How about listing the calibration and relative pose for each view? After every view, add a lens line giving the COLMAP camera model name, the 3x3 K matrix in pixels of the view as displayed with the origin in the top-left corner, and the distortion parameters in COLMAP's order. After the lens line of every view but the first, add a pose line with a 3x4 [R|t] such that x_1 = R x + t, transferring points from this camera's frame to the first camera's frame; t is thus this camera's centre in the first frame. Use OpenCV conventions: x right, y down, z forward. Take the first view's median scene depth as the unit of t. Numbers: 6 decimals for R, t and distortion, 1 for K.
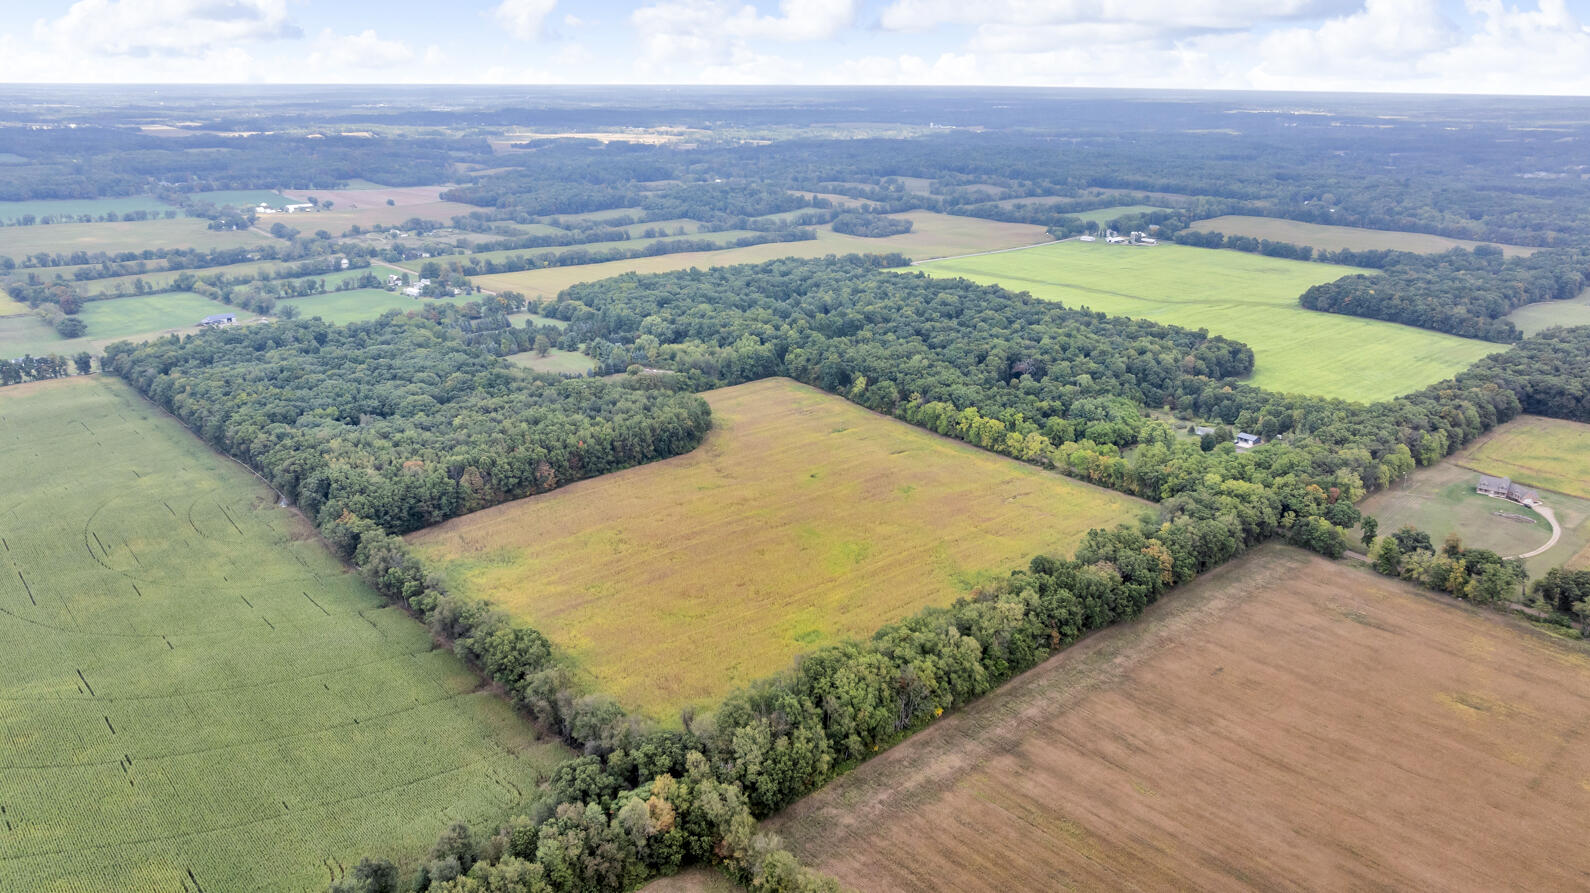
lens RADIAL K [[1123.6, 0, 796.7], [0, 1123.6, 445.8], [0, 0, 1]] dist [-0.008902, 0.002096]
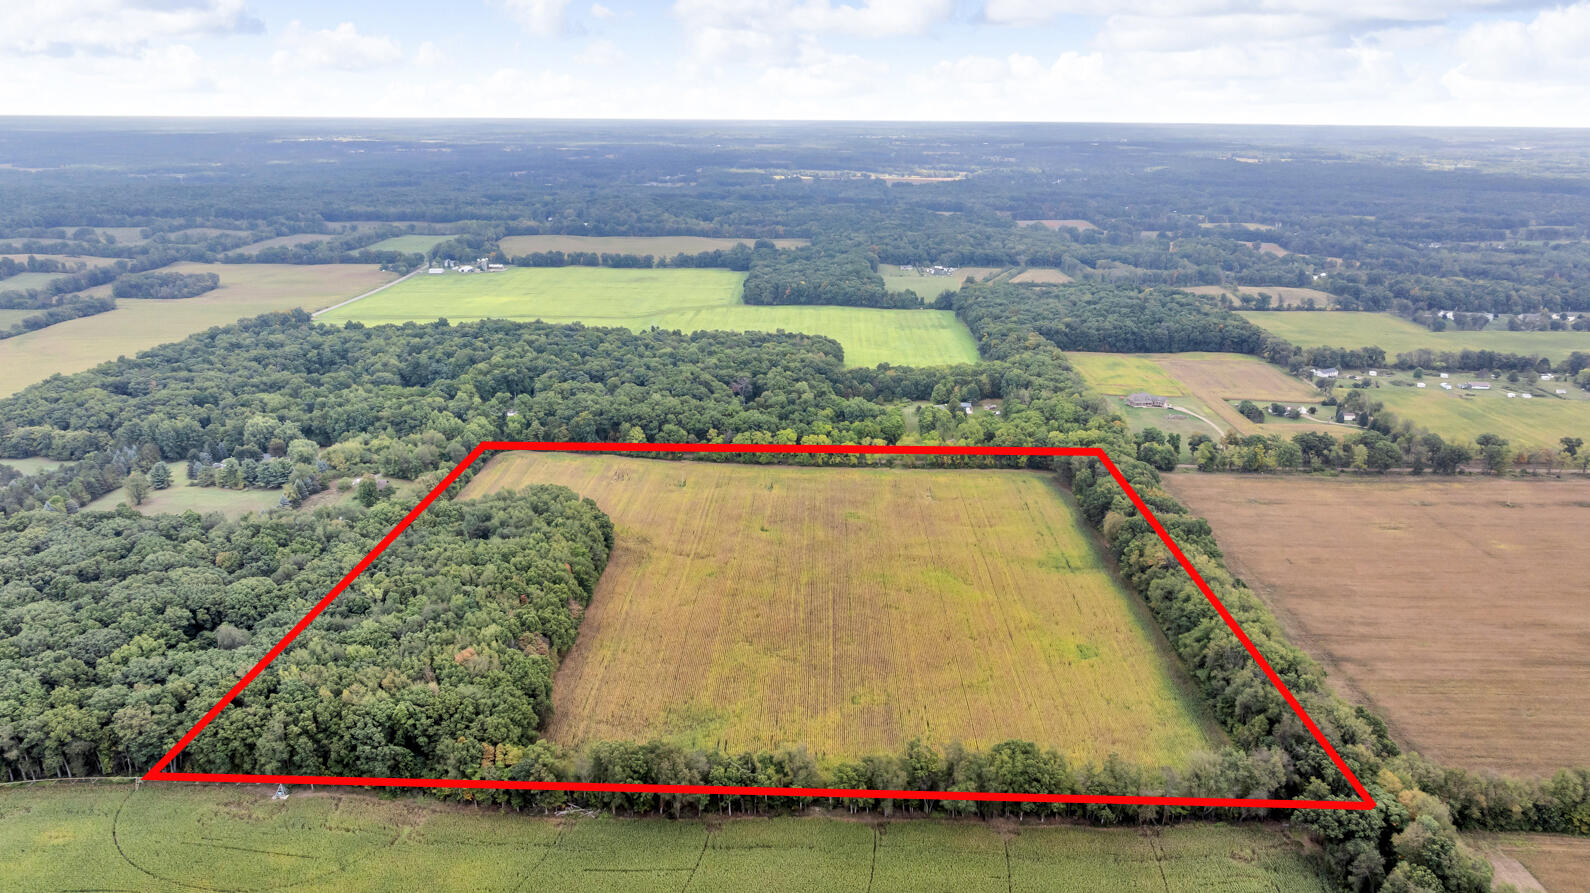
lens RADIAL K [[1123.6, 0, 795.0], [0, 1123.6, 446.4], [0, 0, 1]] dist [-0.008902, 0.002096]
pose [[0.680676, -0.214178, 0.700577, -0.282964], [0.230095, 0.970418, 0.073113, -0.047714], [-0.695512, 0.111433, 0.709821, 0.153873]]
